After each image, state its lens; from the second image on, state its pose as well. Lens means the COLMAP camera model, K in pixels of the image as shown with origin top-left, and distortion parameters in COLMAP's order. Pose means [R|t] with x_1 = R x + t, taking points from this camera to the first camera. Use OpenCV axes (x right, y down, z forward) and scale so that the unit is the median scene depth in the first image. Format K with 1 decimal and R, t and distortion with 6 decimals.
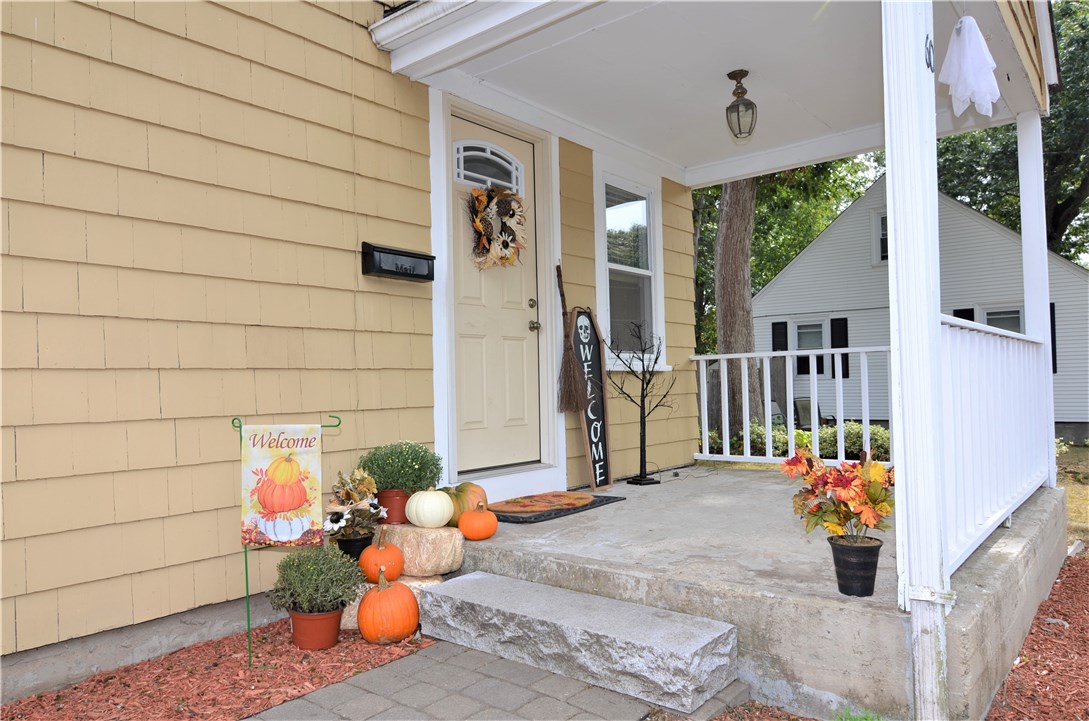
lens RADIAL K [[740.1, 0, 548.0], [0, 740.1, 360.5], [0, 0, 1]] dist [-0.001967, -0.017937]
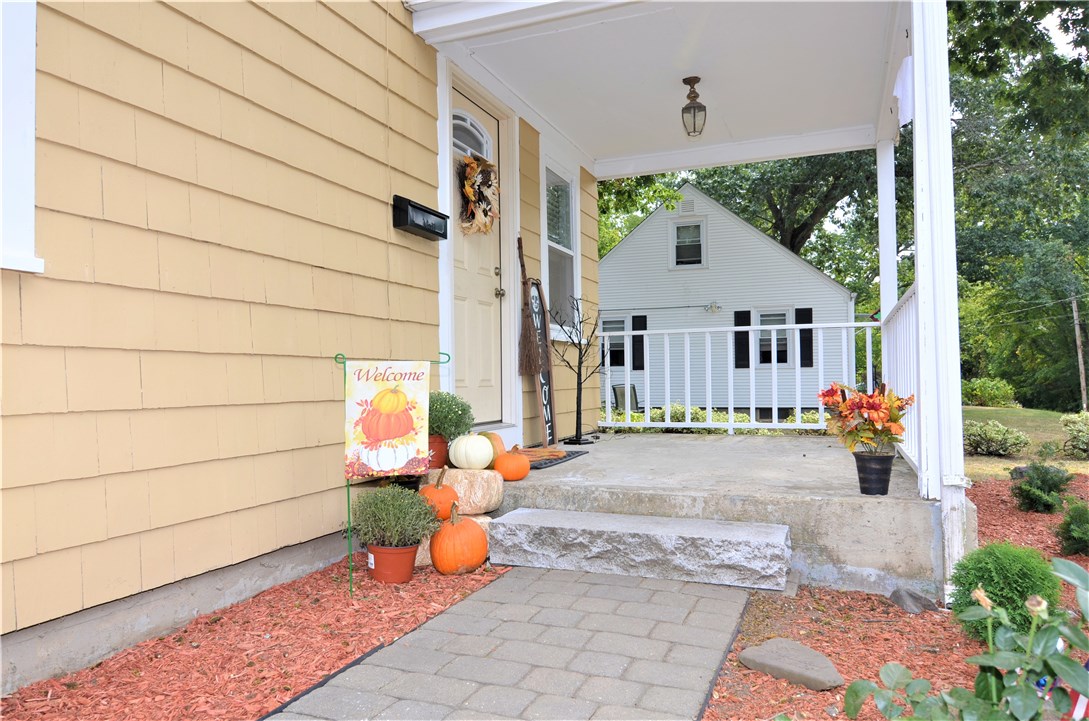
lens RADIAL K [[740.1, 0, 546.0], [0, 740.1, 360.8], [0, 0, 1]] dist [-0.001967, -0.017937]
pose [[0.951941, 0.018142, 0.305743, -0.389369], [-0.018820, 0.999823, -0.000730, 0.069874], [-0.305702, -0.005059, 0.952114, -0.036579]]
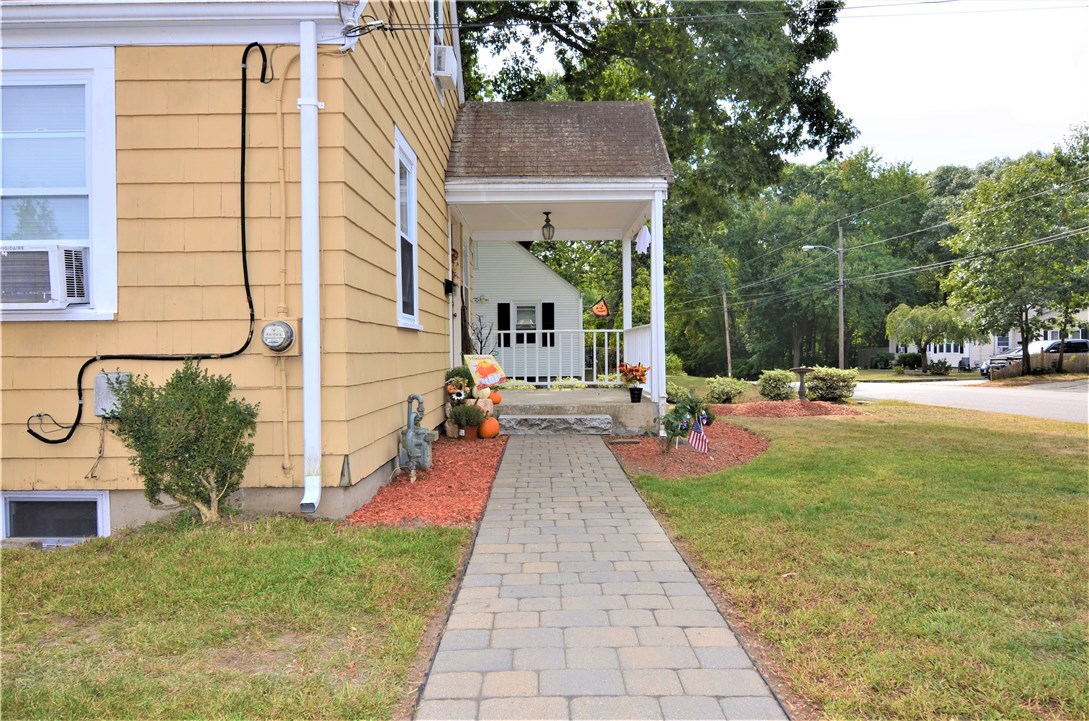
lens RADIAL K [[740.1, 0, 546.3], [0, 740.1, 363.4], [0, 0, 1]] dist [-0.001967, -0.017937]
pose [[0.768556, 0.002081, 0.639779, -1.599760], [-0.027537, 0.999176, 0.029830, 0.025340], [-0.639190, -0.040544, 0.767980, -1.051313]]
